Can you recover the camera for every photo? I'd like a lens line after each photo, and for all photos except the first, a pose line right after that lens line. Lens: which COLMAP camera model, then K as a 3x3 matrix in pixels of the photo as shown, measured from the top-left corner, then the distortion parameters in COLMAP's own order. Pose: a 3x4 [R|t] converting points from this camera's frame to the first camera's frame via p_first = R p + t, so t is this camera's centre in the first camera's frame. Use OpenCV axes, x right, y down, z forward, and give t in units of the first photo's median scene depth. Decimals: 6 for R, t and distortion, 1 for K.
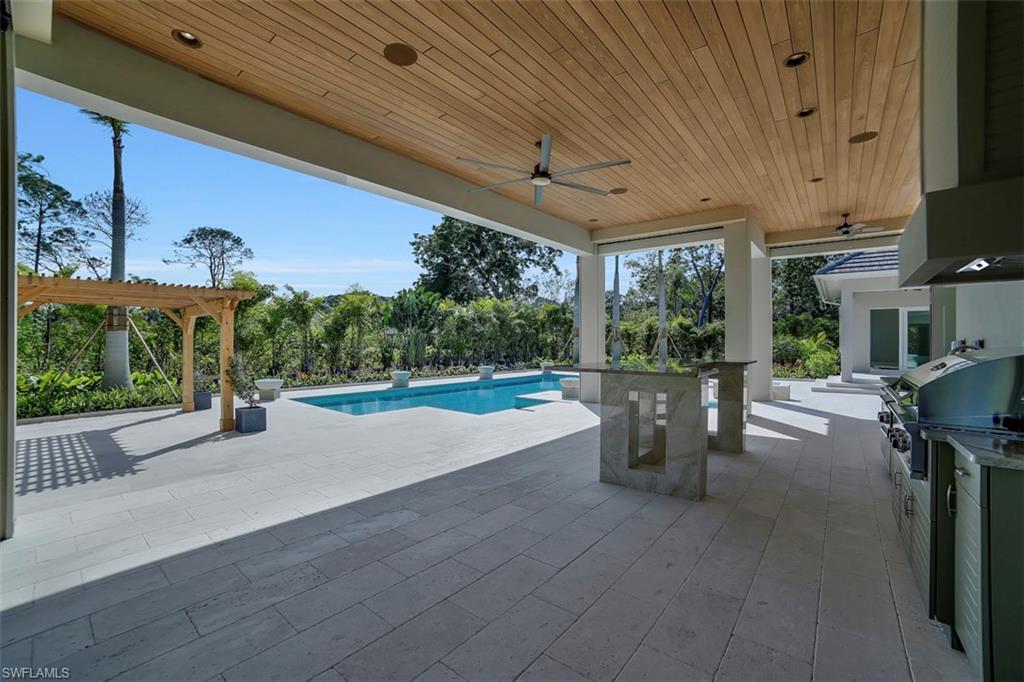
lens RADIAL K [[415.9, 0, 512.0], [0, 415.9, 341.0], [0, 0, 1]] dist [-0.092374, 0.029991]
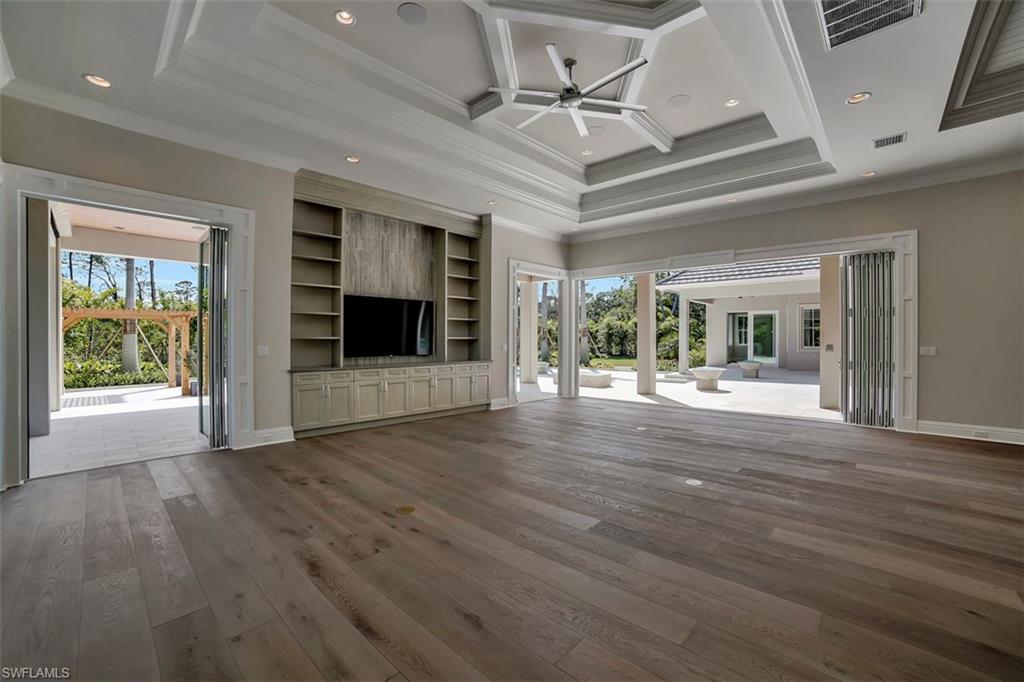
lens RADIAL K [[415.9, 0, 512.0], [0, 415.9, 341.0], [0, 0, 1]] dist [-0.092374, 0.029991]
pose [[0.997855, 0.002165, -0.065425, 0.567167], [-0.001855, 0.999987, 0.004789, -0.008611], [0.065435, -0.004658, 0.997846, -0.415103]]
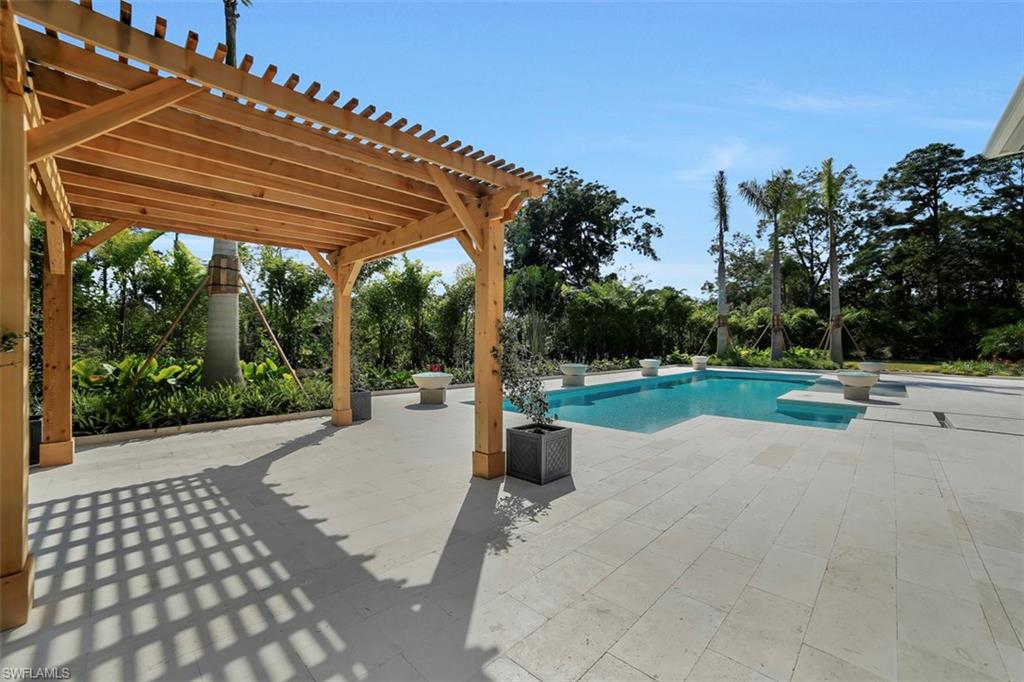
lens RADIAL K [[415.9, 0, 512.0], [0, 415.9, 341.0], [0, 0, 1]] dist [-0.092374, 0.029991]
pose [[0.997459, 0.005300, -0.071044, -0.504810], [-0.005174, 0.999985, 0.001951, 0.047757], [0.071053, -0.001578, 0.997471, 0.387715]]
